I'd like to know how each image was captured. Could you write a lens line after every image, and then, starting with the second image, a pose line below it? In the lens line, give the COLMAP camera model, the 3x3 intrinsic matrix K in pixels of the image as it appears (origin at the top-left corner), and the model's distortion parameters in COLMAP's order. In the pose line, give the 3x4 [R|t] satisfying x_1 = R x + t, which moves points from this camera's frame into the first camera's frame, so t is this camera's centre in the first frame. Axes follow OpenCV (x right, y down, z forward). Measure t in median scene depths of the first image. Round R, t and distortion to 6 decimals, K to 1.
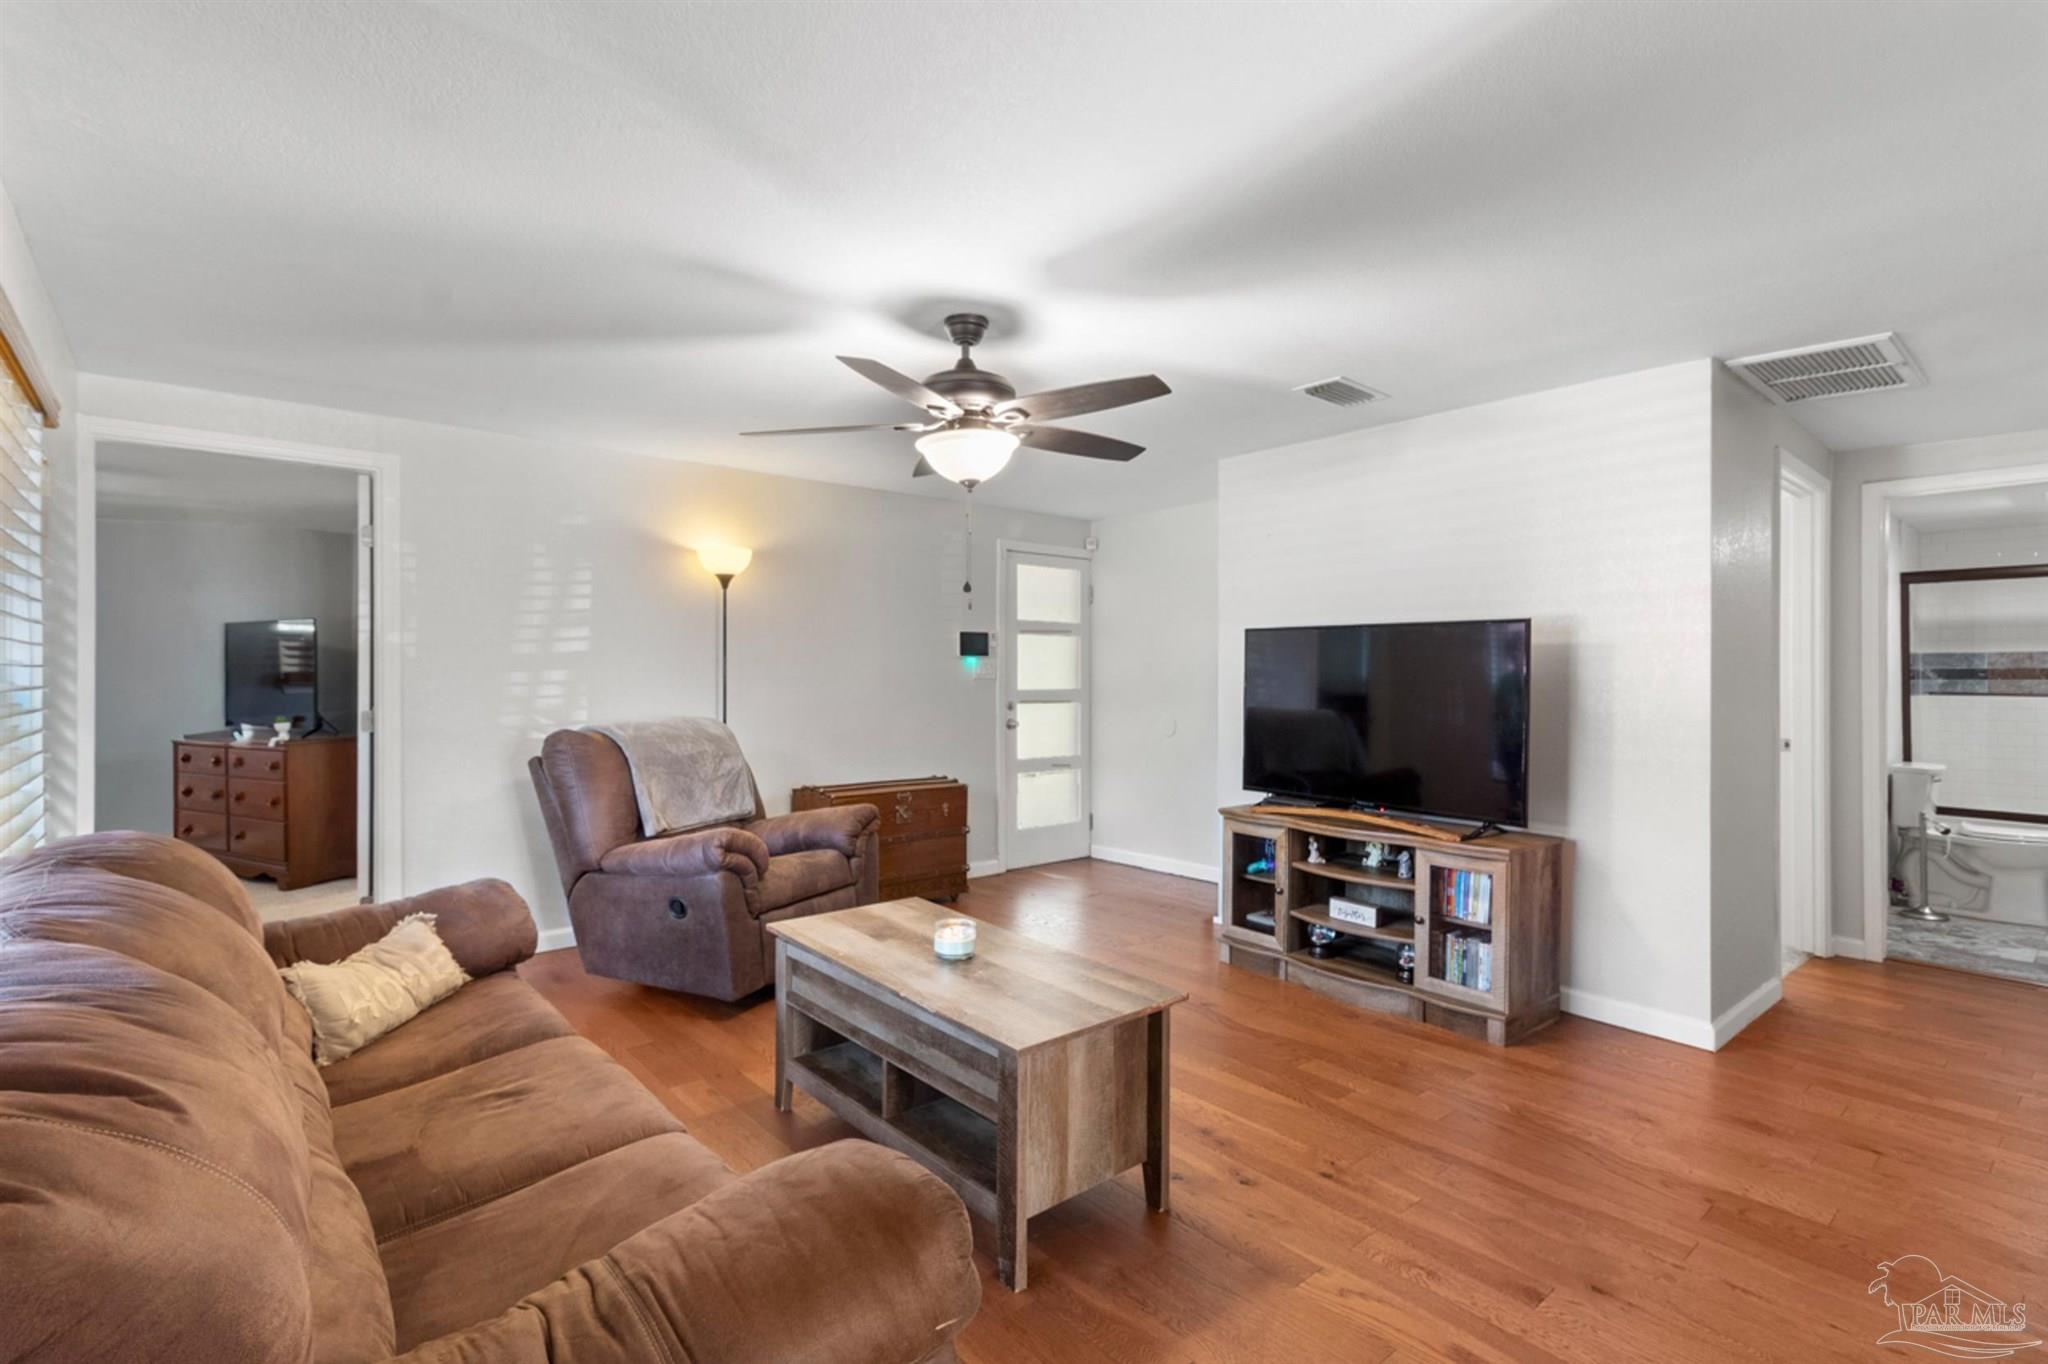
lens RADIAL K [[963.5, 0, 1043.4], [0, 963.5, 676.1], [0, 0, 1]] dist [0.006970, -0.000021]
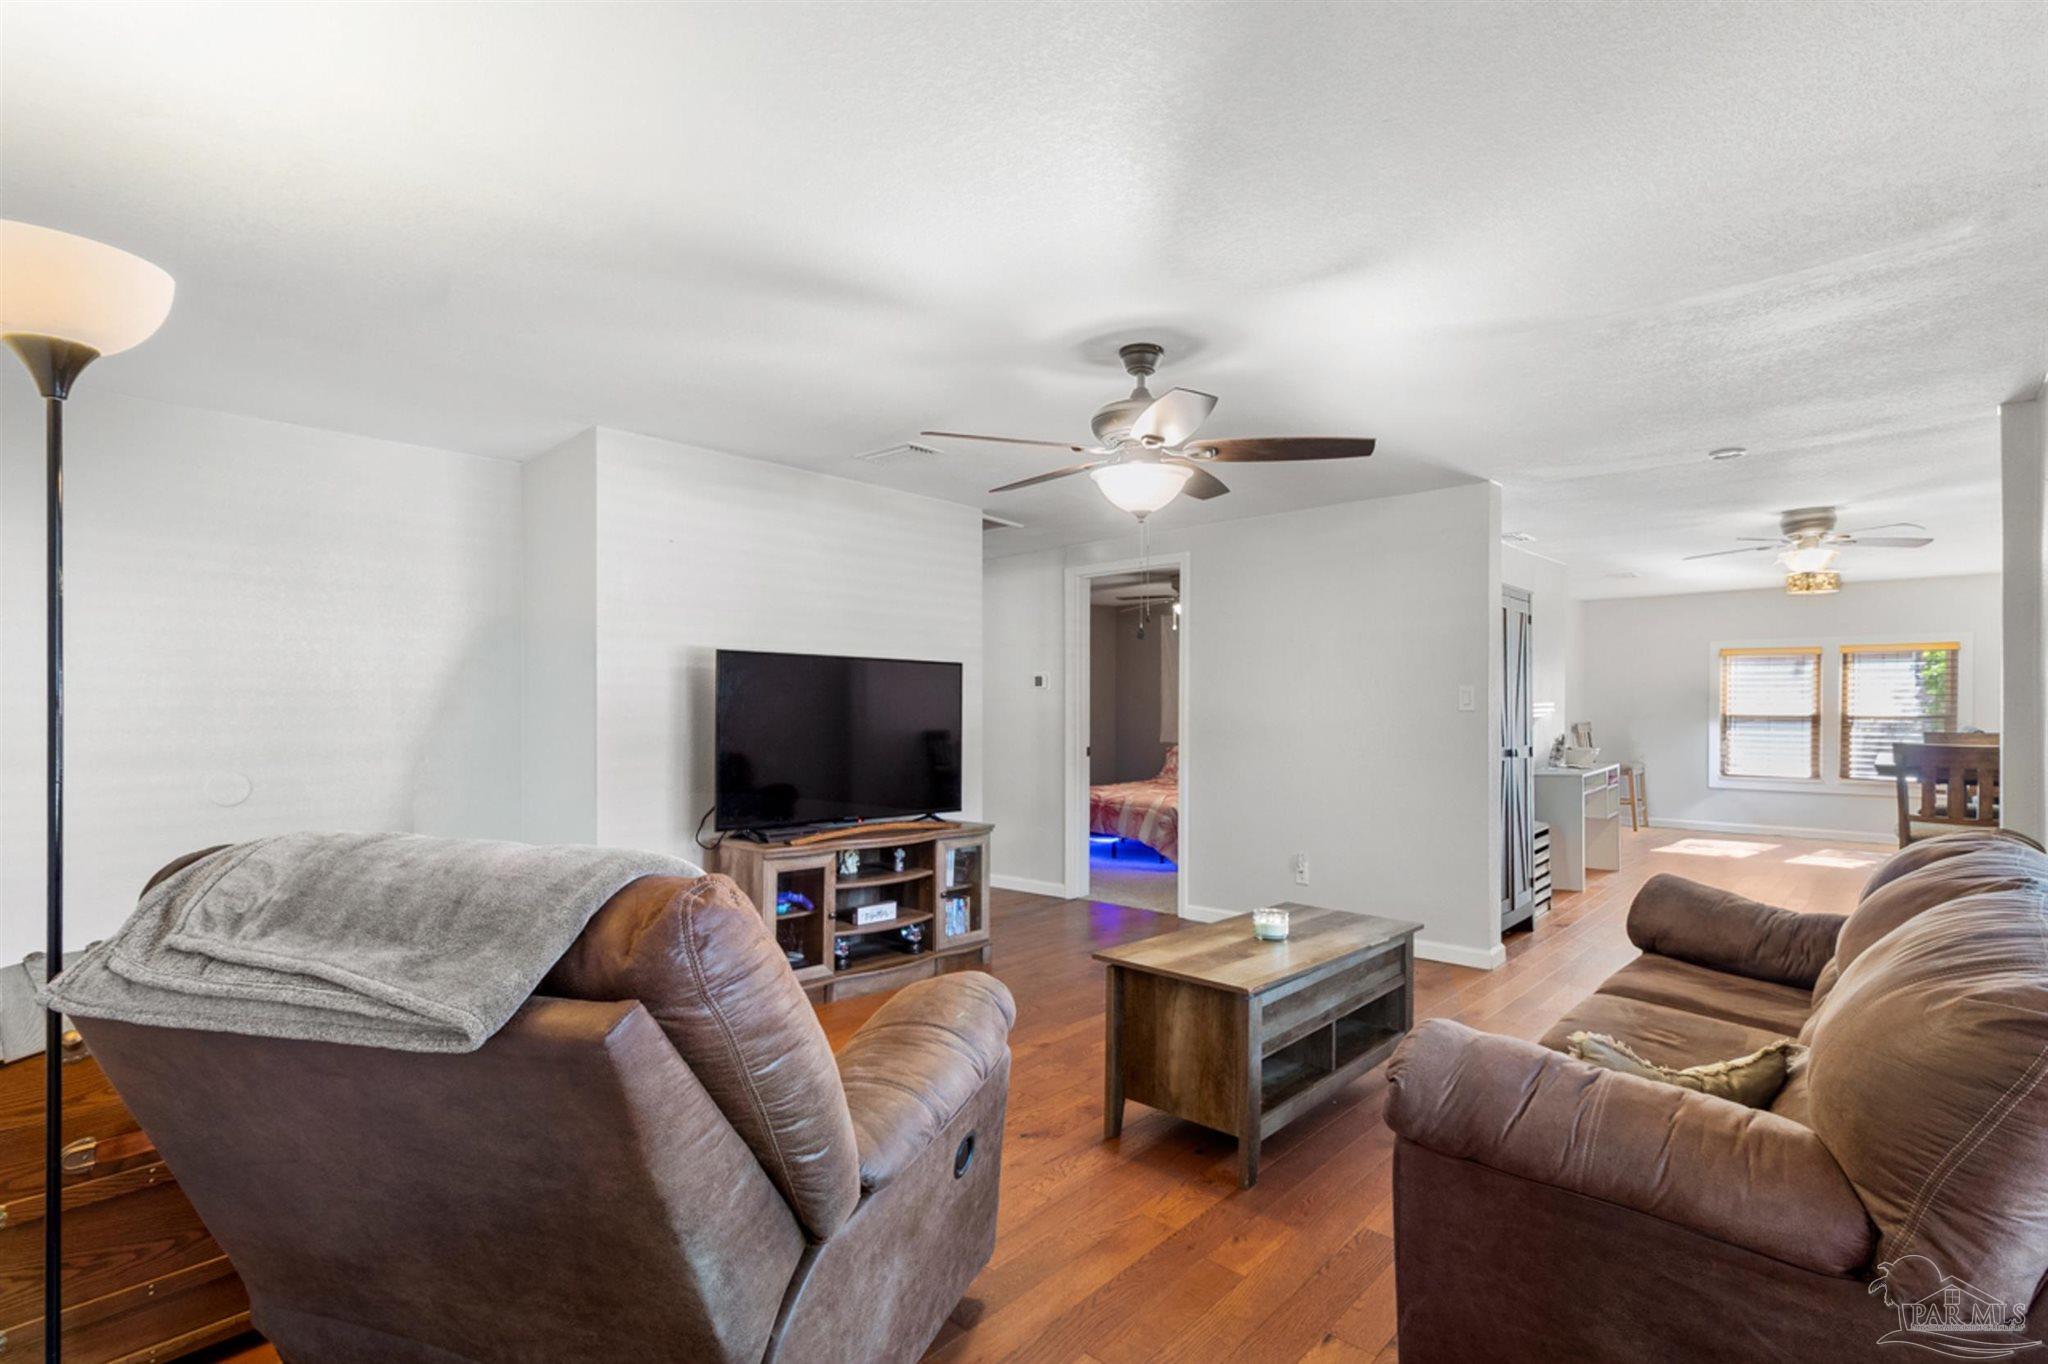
lens RADIAL K [[963.5, 0, 1031.2], [0, 963.5, 689.8], [0, 0, 1]] dist [0.006970, -0.000021]
pose [[-0.122356, 0.019862, 0.992288, -2.116838], [-0.004238, 0.999780, -0.020534, 0.013299], [-0.992477, -0.006718, -0.122245, 2.441542]]
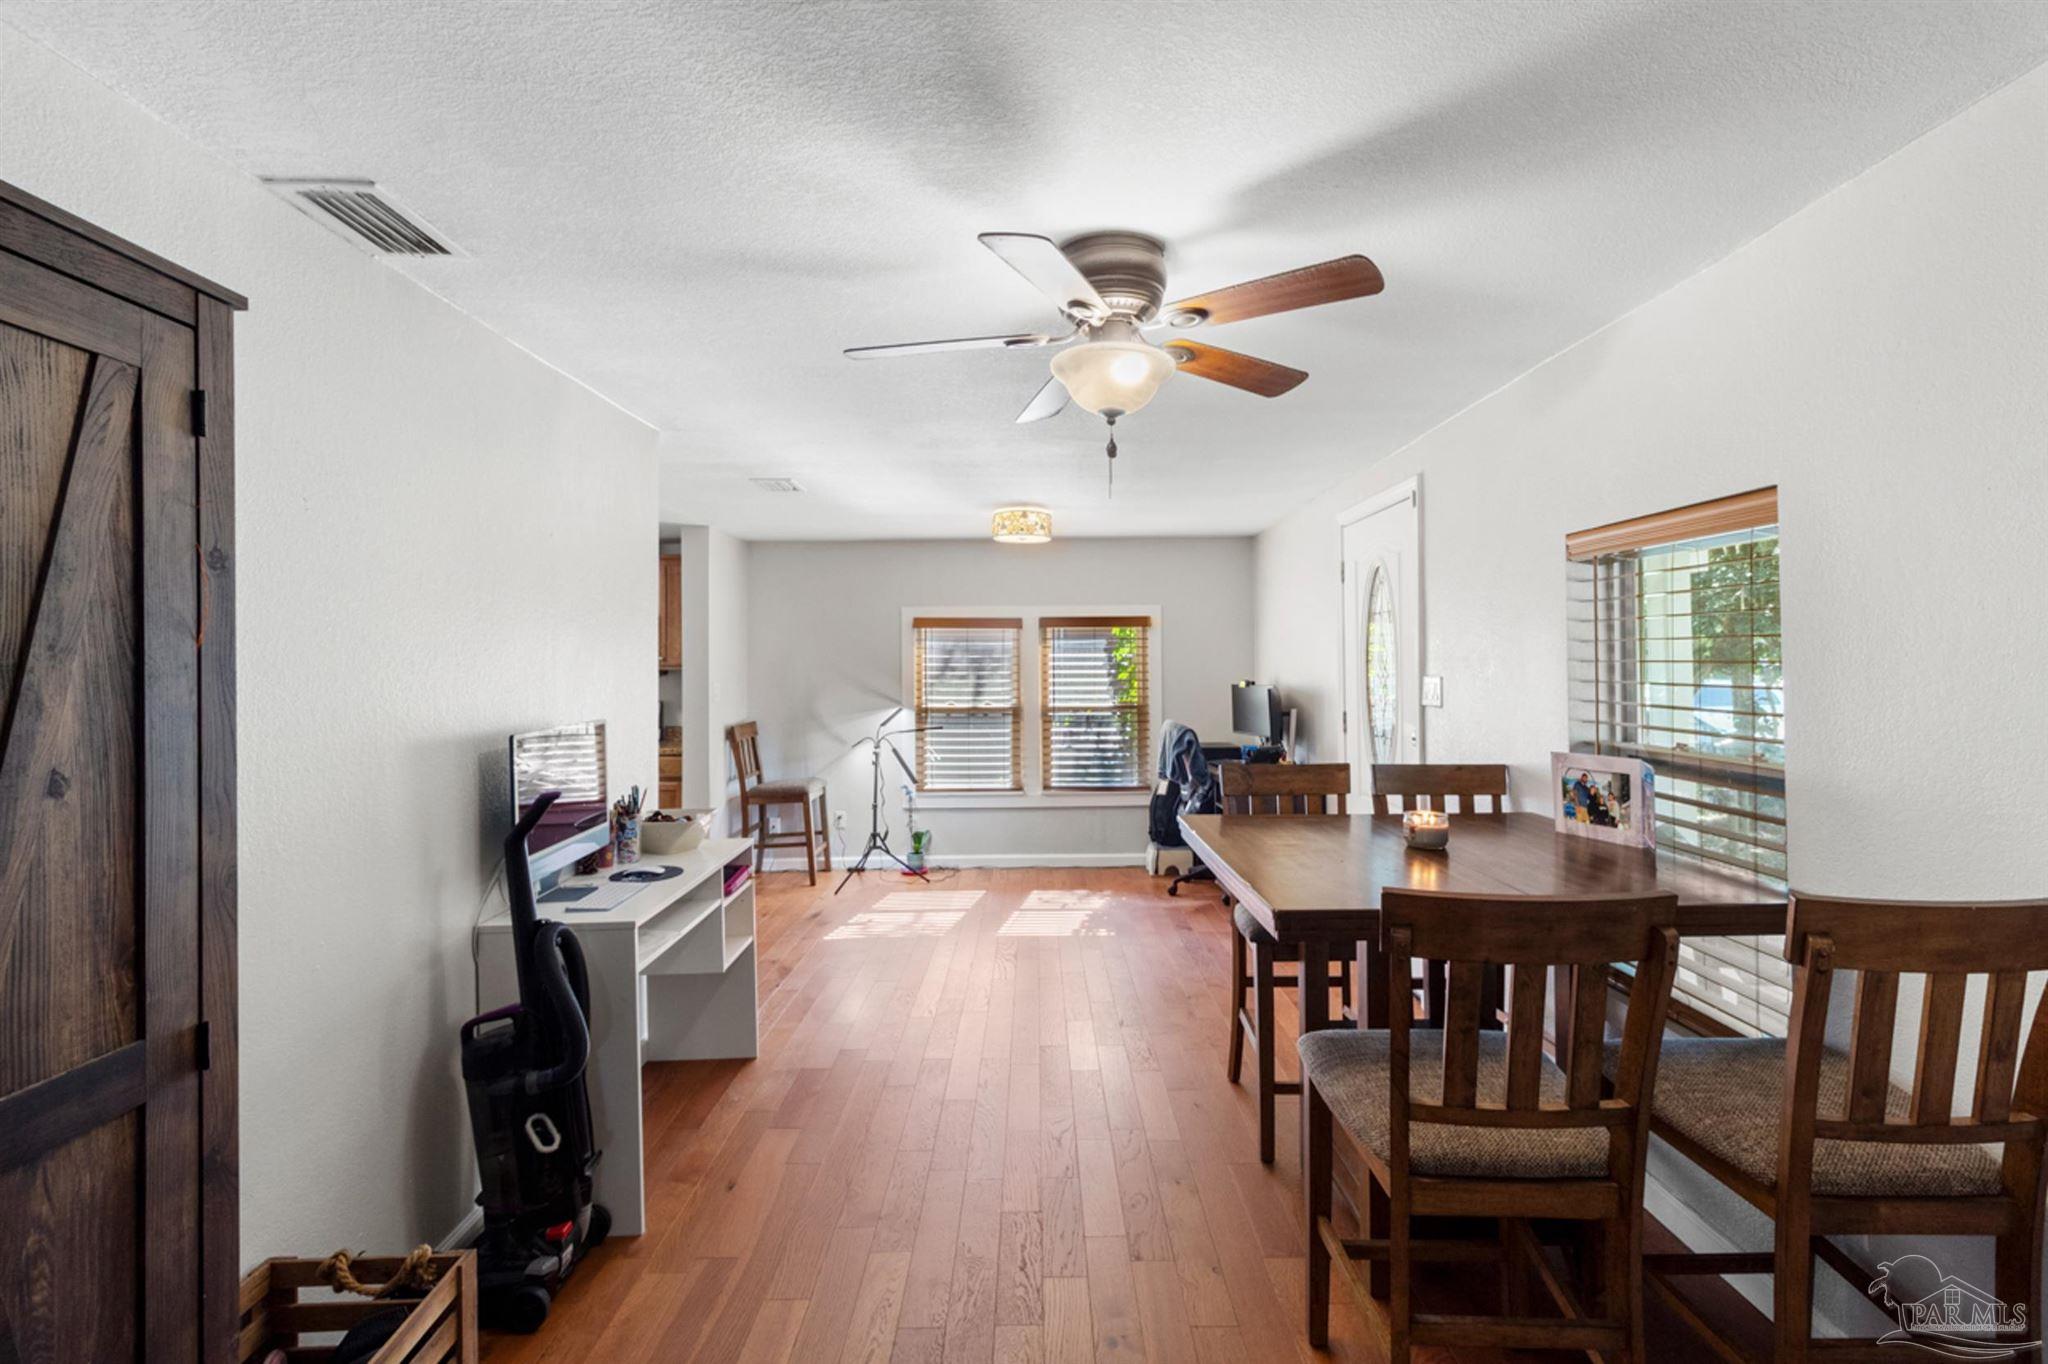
lens RADIAL K [[963.5, 0, 1021.6], [0, 963.5, 683.5], [0, 0, 1]] dist [0.006970, -0.000021]
pose [[-0.762979, 0.012107, 0.646310, -1.300943], [0.014934, 0.999888, -0.001100, -0.018912], [-0.646251, 0.008812, -0.763074, 1.725139]]
